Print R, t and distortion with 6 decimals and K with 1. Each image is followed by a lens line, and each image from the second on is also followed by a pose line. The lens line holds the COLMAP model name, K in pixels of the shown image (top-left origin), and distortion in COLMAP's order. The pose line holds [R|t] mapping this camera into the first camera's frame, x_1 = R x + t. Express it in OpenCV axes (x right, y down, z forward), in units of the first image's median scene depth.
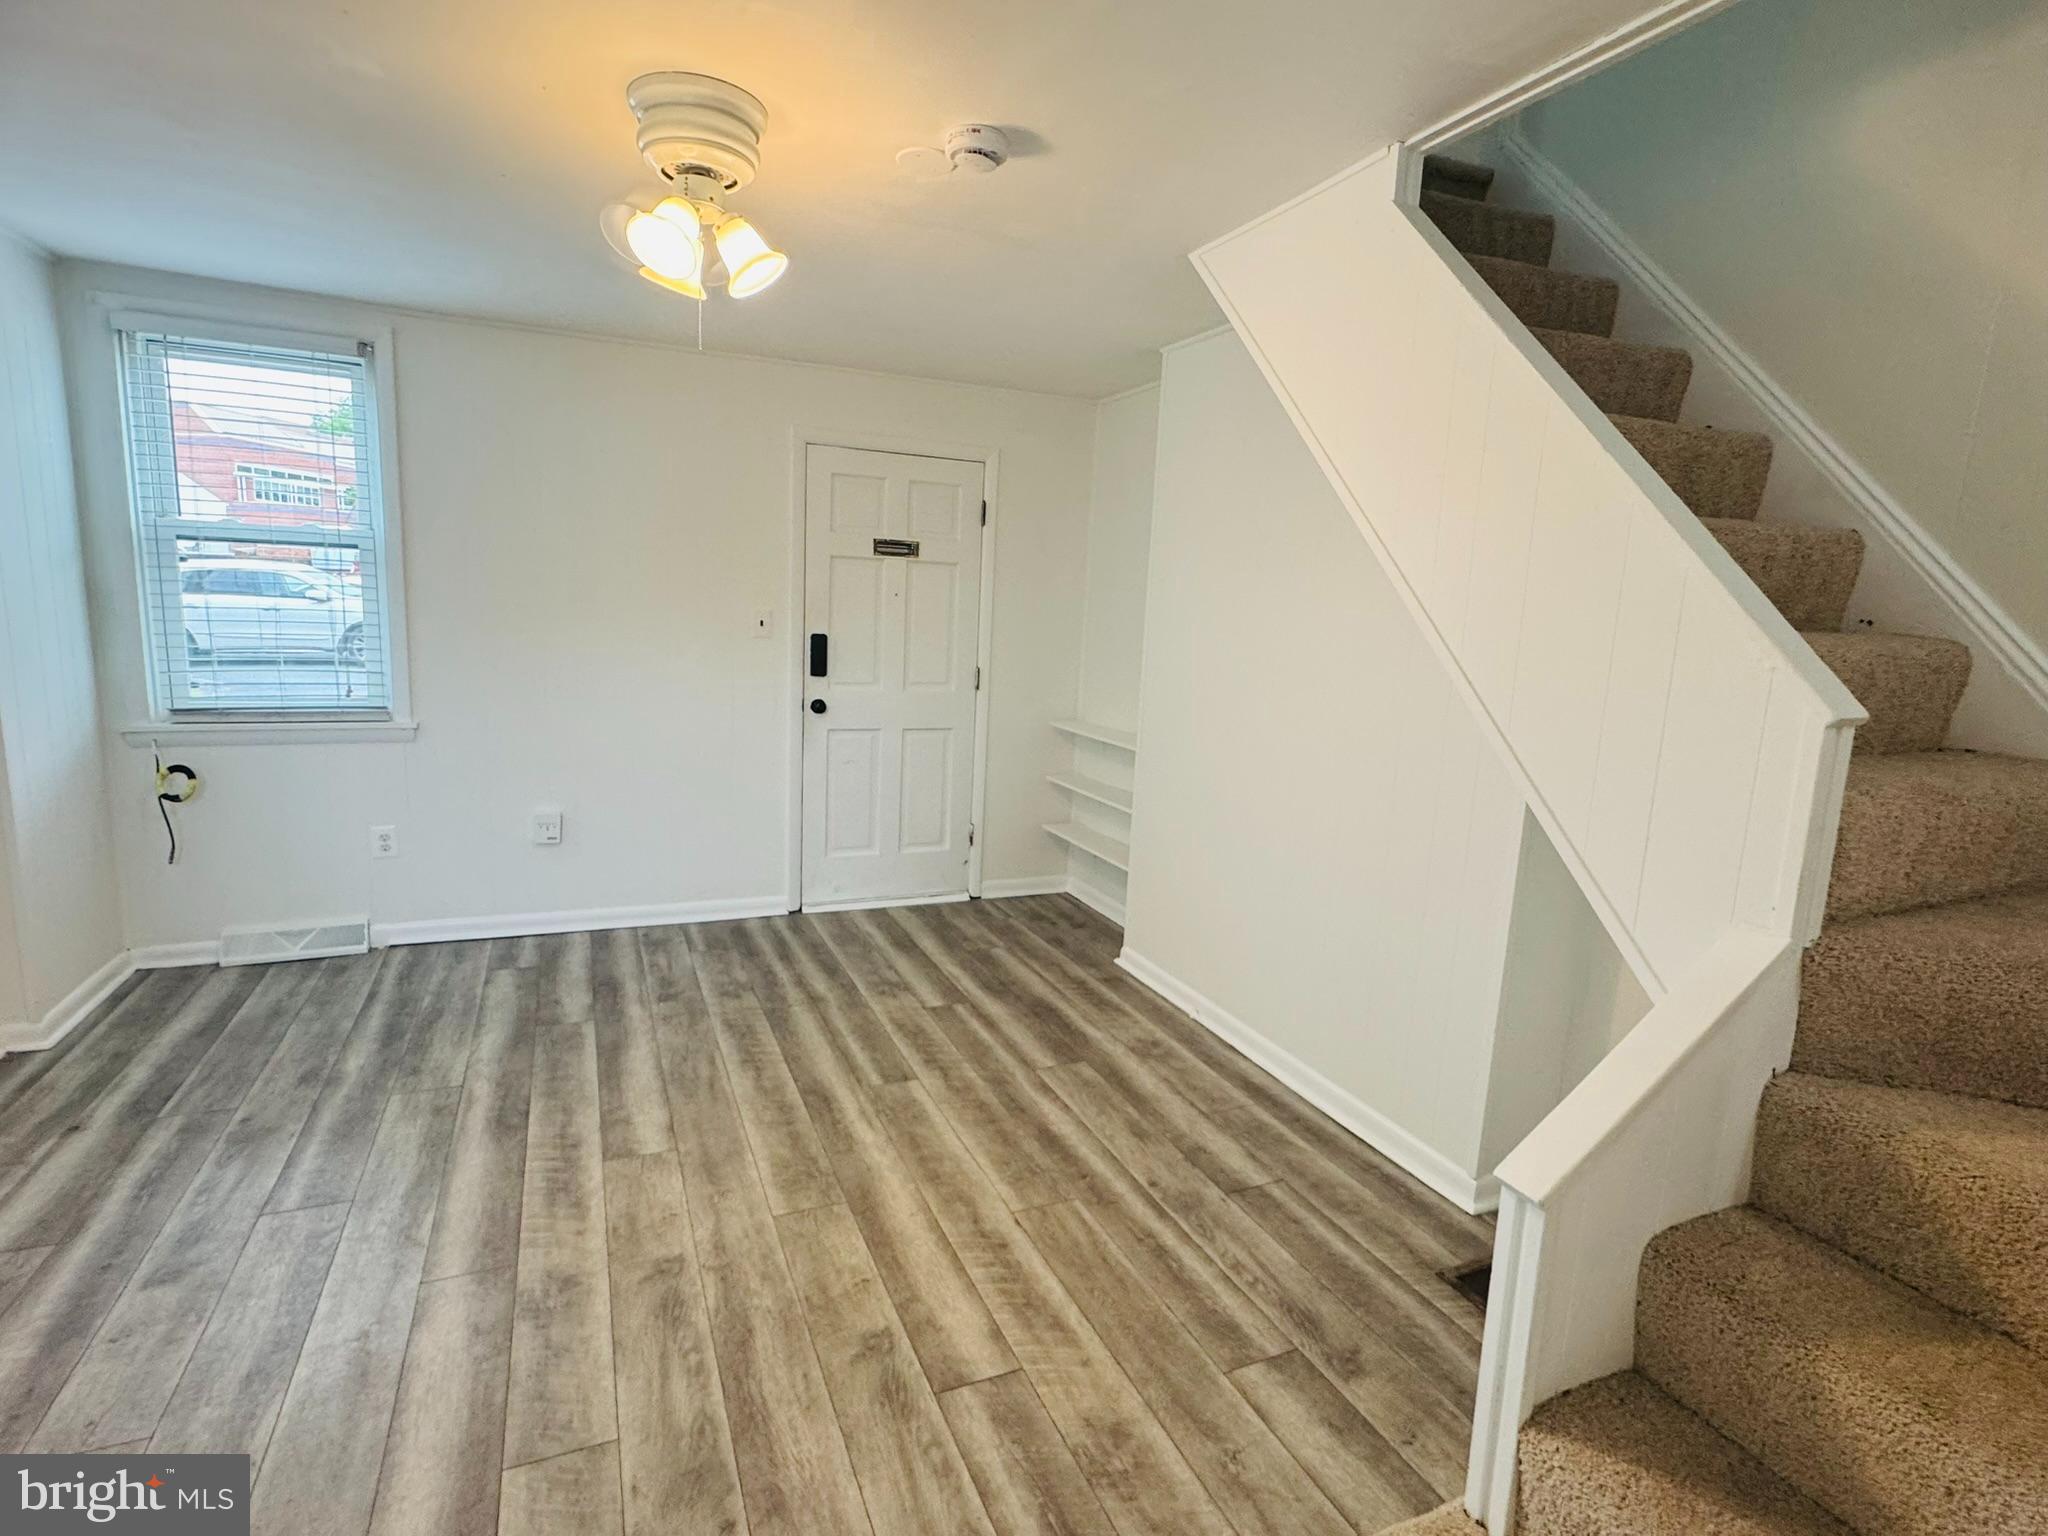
lens RADIAL K [[1016.1, 0, 1016.8], [0, 1016.1, 763.7], [0, 0, 1]] dist [0.000922, 0.001507]
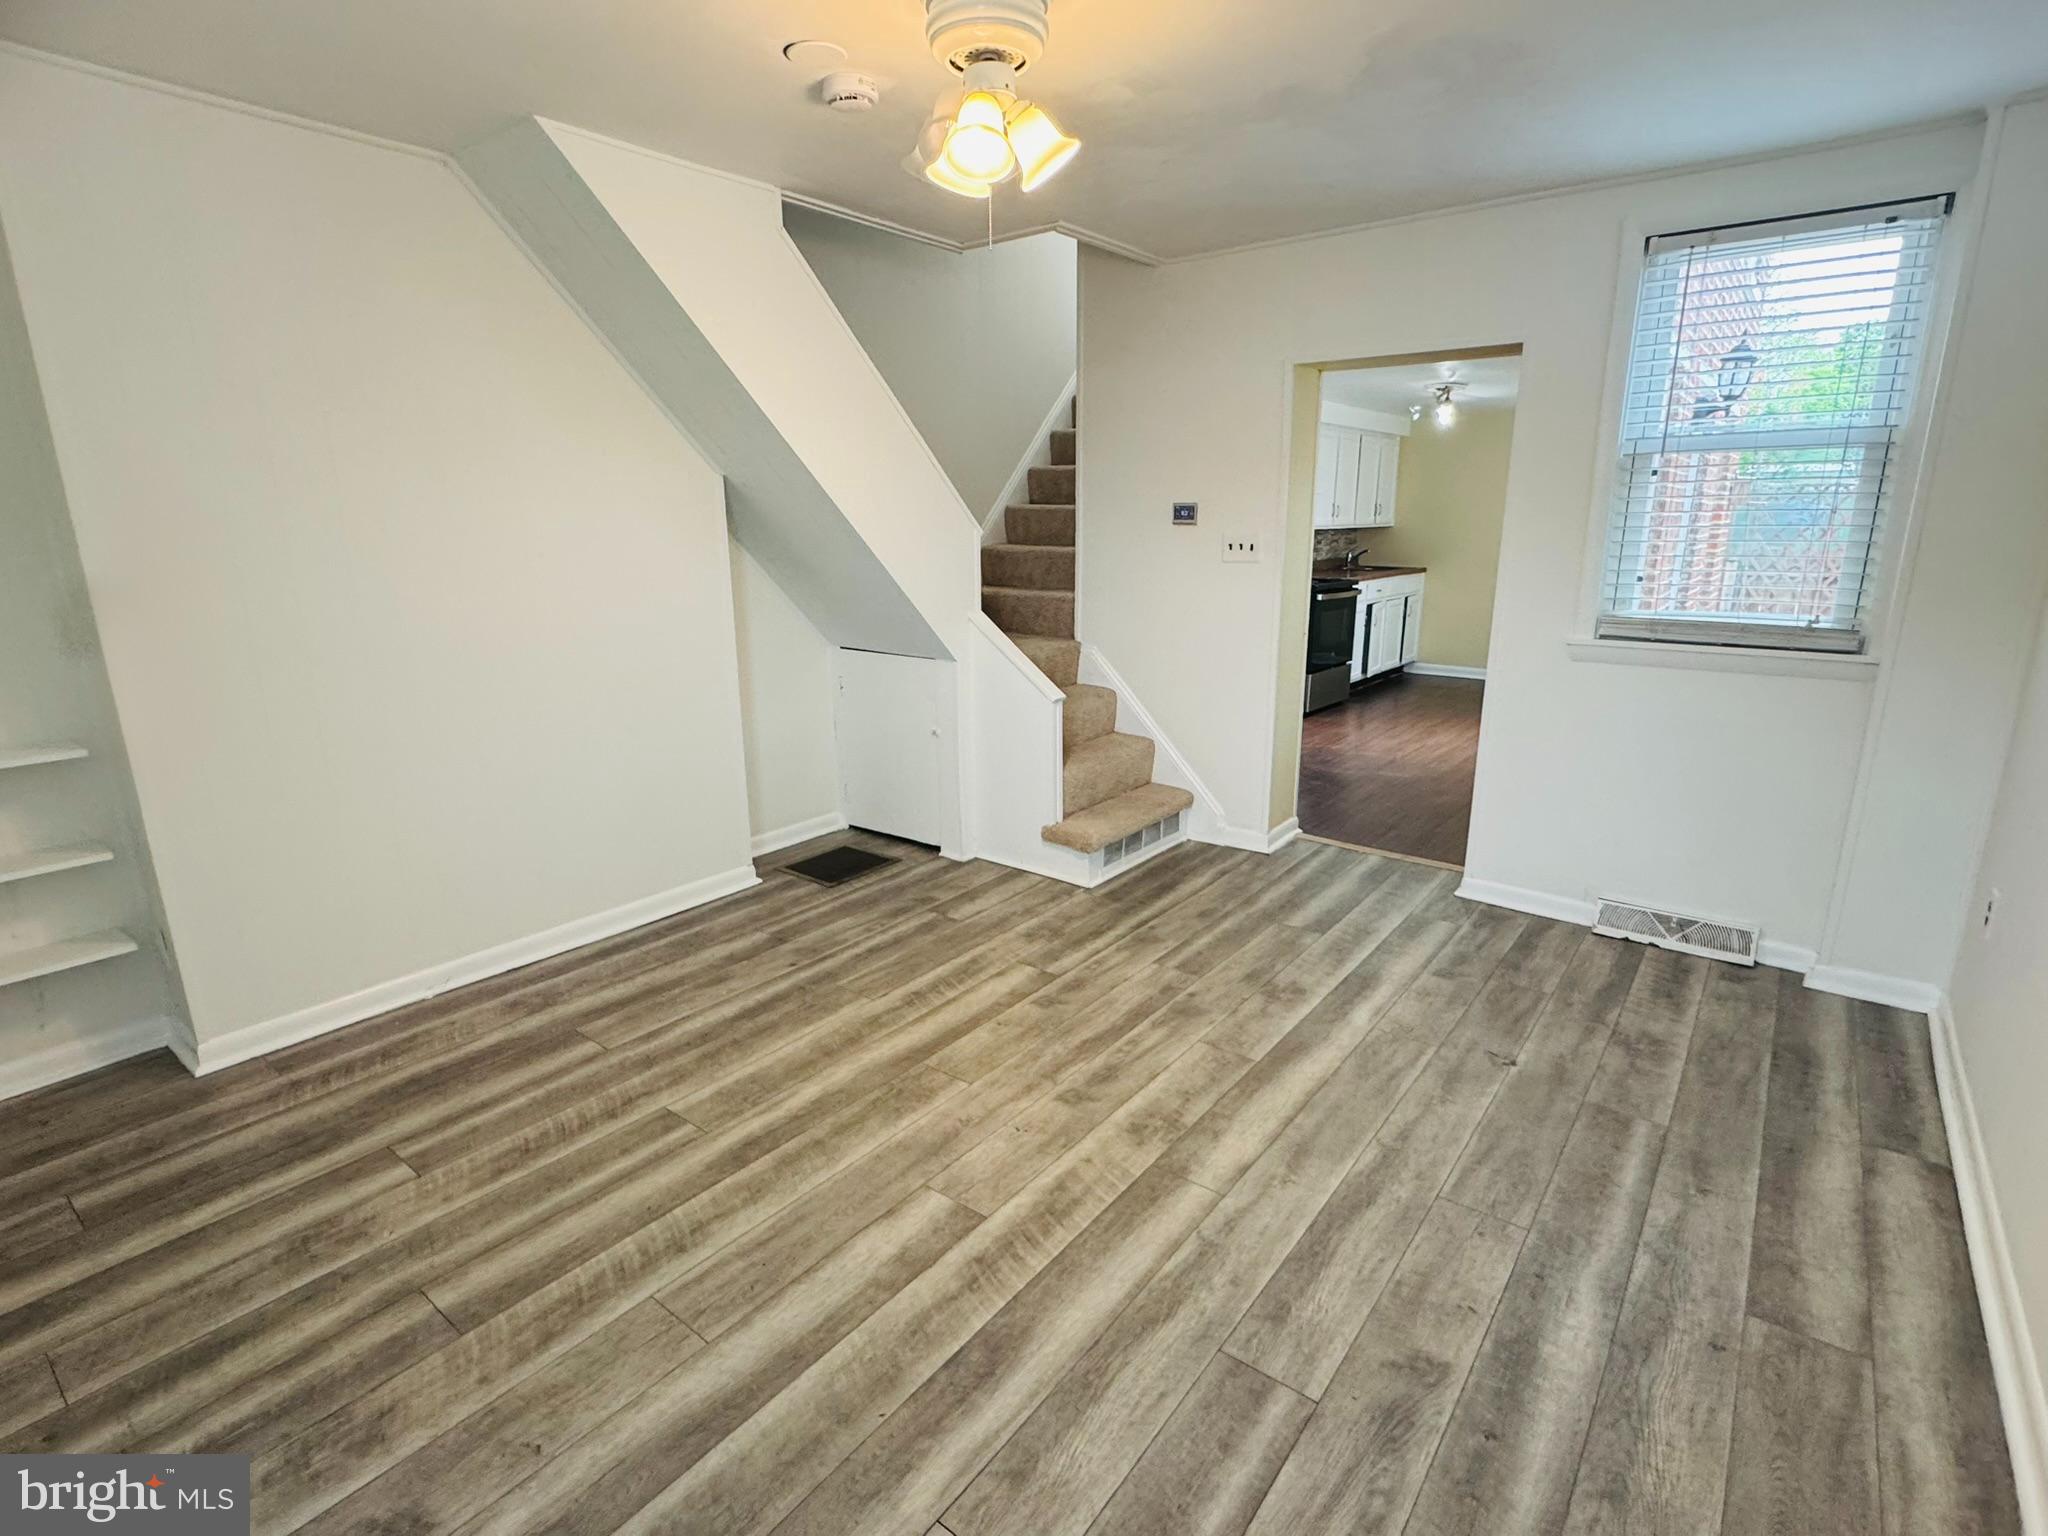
lens RADIAL K [[1016.1, 0, 1021.8], [0, 1016.1, 766.3], [0, 0, 1]] dist [0.000922, 0.001507]
pose [[-0.483302, -0.251194, 0.838642, -0.954368], [0.123320, 0.928866, 0.349286, -0.215480], [-0.866725, 0.272232, -0.417945, 1.145799]]
